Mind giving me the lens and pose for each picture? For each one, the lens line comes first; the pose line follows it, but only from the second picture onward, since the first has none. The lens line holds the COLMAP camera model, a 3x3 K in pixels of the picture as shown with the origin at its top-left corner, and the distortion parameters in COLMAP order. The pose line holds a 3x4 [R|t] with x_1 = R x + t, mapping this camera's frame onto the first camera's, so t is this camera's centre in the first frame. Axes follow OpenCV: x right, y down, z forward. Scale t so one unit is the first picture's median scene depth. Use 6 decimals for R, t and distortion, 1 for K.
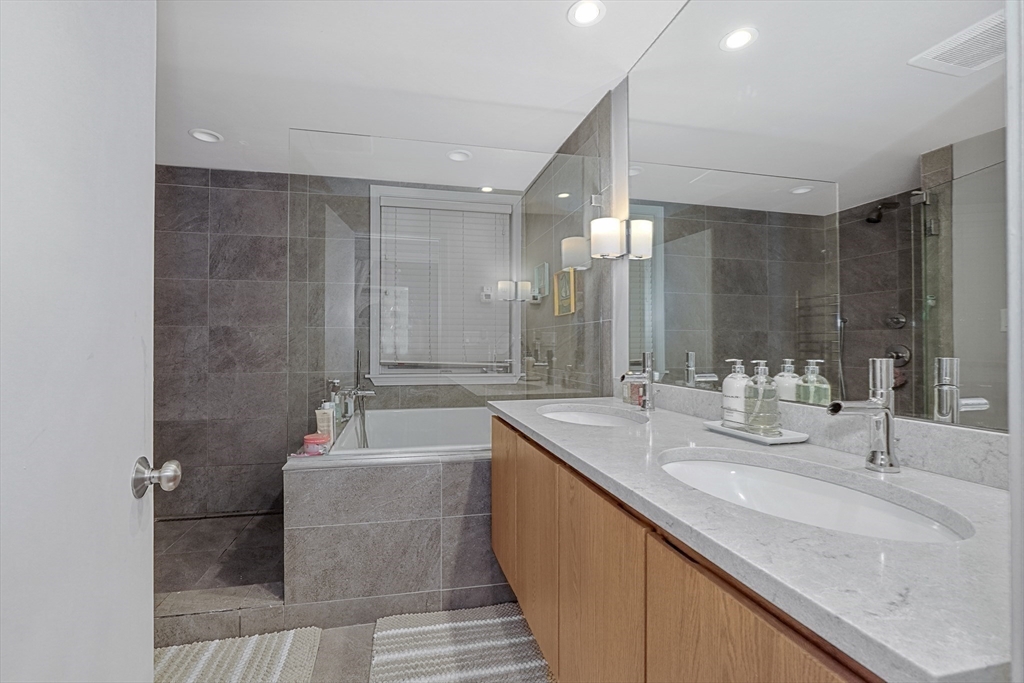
lens RADIAL K [[442.7, 0, 482.4], [0, 442.7, 345.9], [0, 0, 1]] dist [-0.010965, 0.000855]
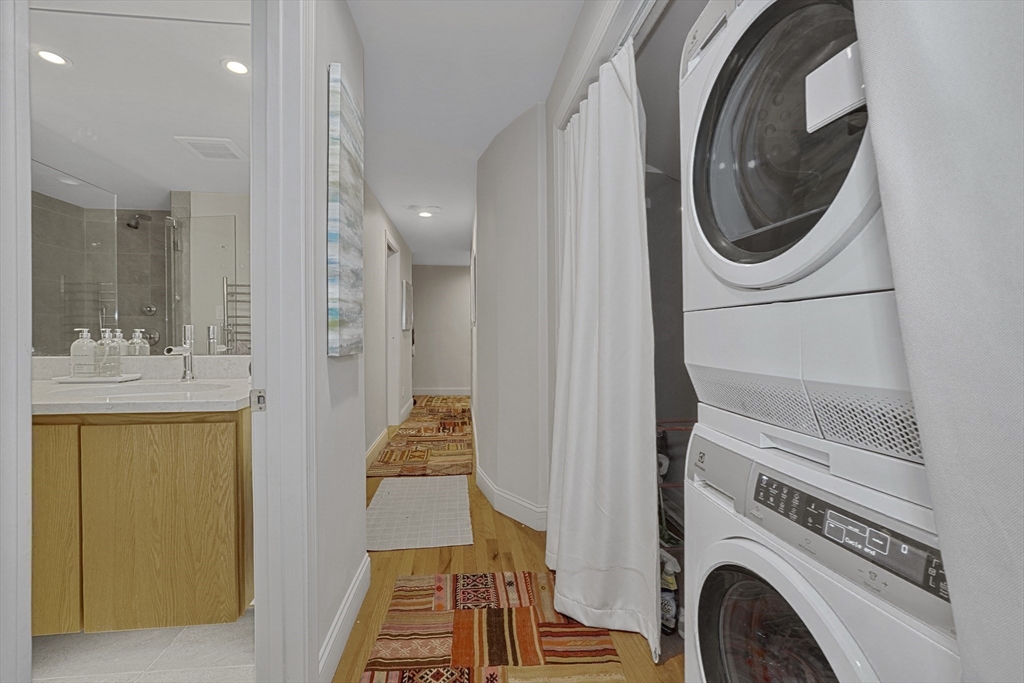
lens RADIAL K [[442.7, 0, 506.7], [0, 442.7, 336.7], [0, 0, 1]] dist [-0.010965, 0.000855]
pose [[0.094838, -0.004059, 0.995484, -0.509522], [0.000765, 0.999992, 0.004004, 0.039455], [-0.995492, 0.000382, 0.094840, -0.341026]]
